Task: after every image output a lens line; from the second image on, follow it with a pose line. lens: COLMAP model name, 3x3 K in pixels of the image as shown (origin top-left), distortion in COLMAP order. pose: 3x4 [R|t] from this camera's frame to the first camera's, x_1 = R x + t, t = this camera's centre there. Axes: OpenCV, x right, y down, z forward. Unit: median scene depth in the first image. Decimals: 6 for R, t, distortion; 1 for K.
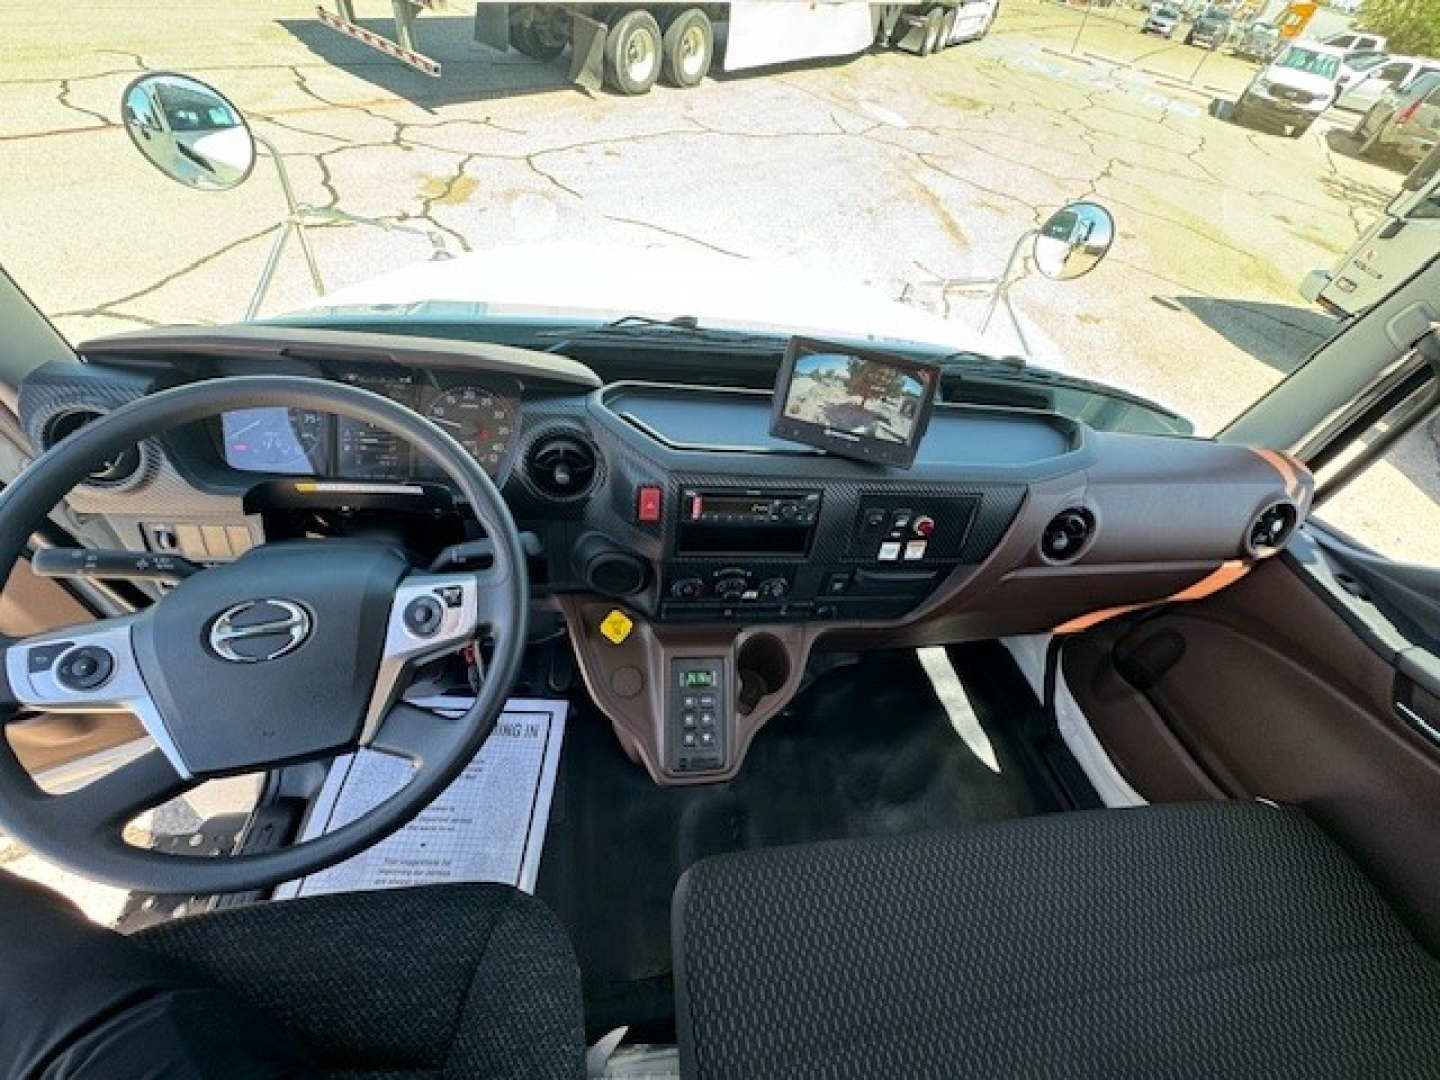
lens RADIAL K [[579.4, 0, 720.0], [0, 579.4, 540.0], [0, 0, 1]] dist [0.001251, -0.000011]
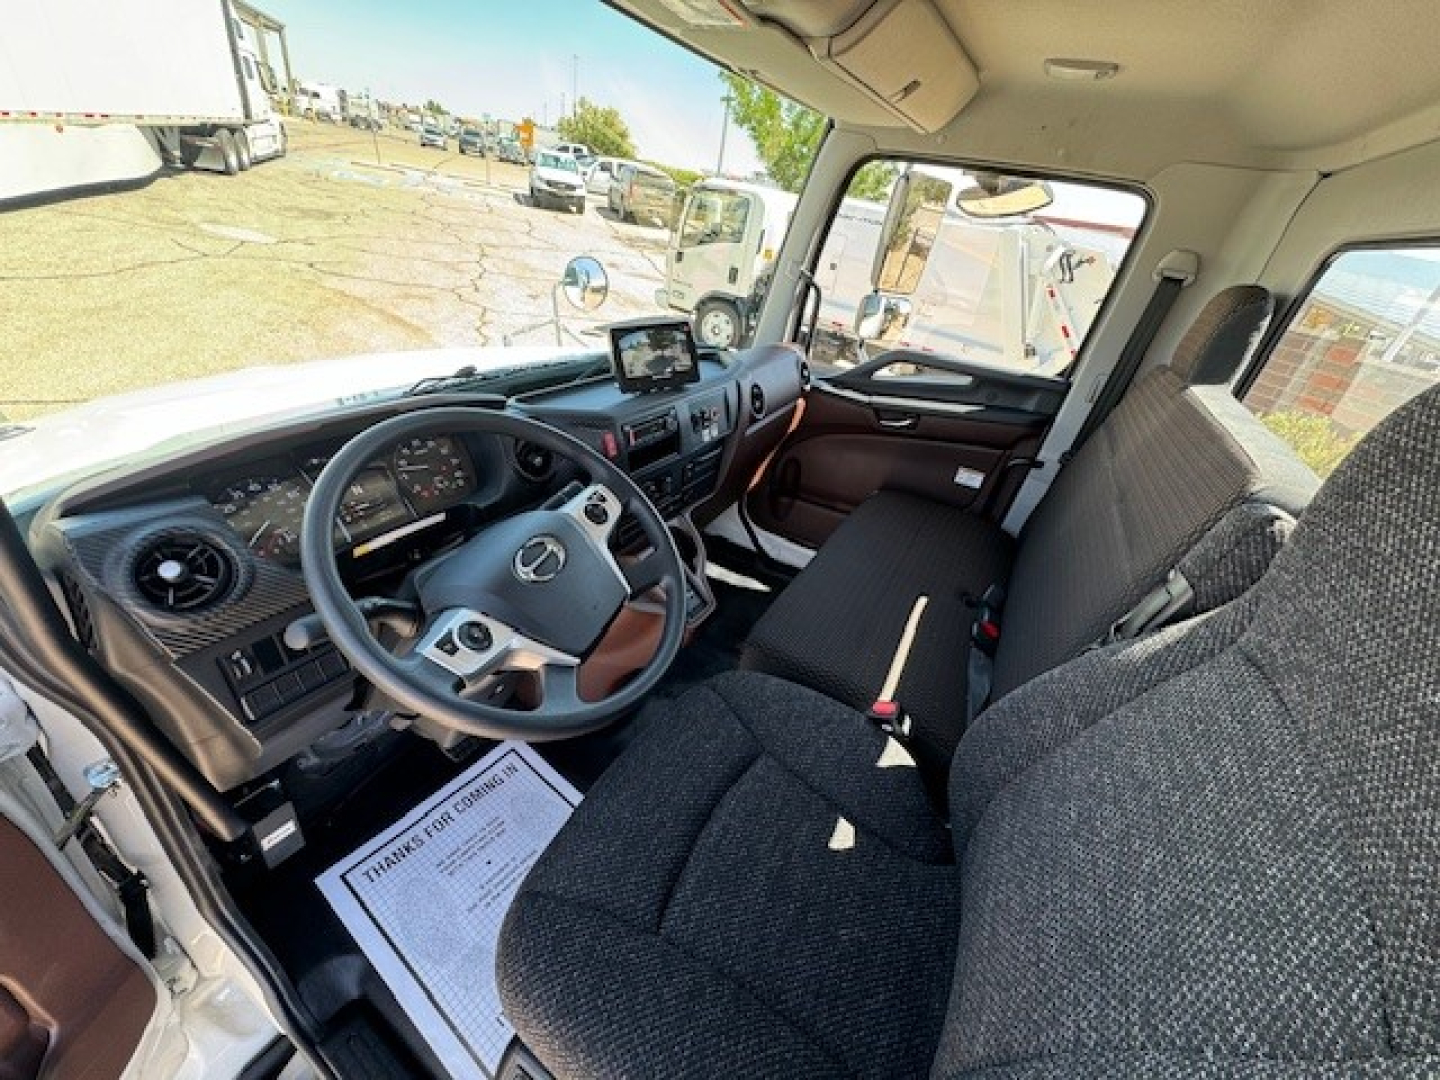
lens RADIAL K [[579.4, 0, 720.0], [0, 579.4, 540.0], [0, 0, 1]] dist [0.001251, -0.000011]
pose [[0.611005, -0.461892, 0.642906, -0.106092], [0.537618, 0.838233, 0.091283, 0.016517], [-0.581068, 0.289863, 0.760486, -0.023783]]
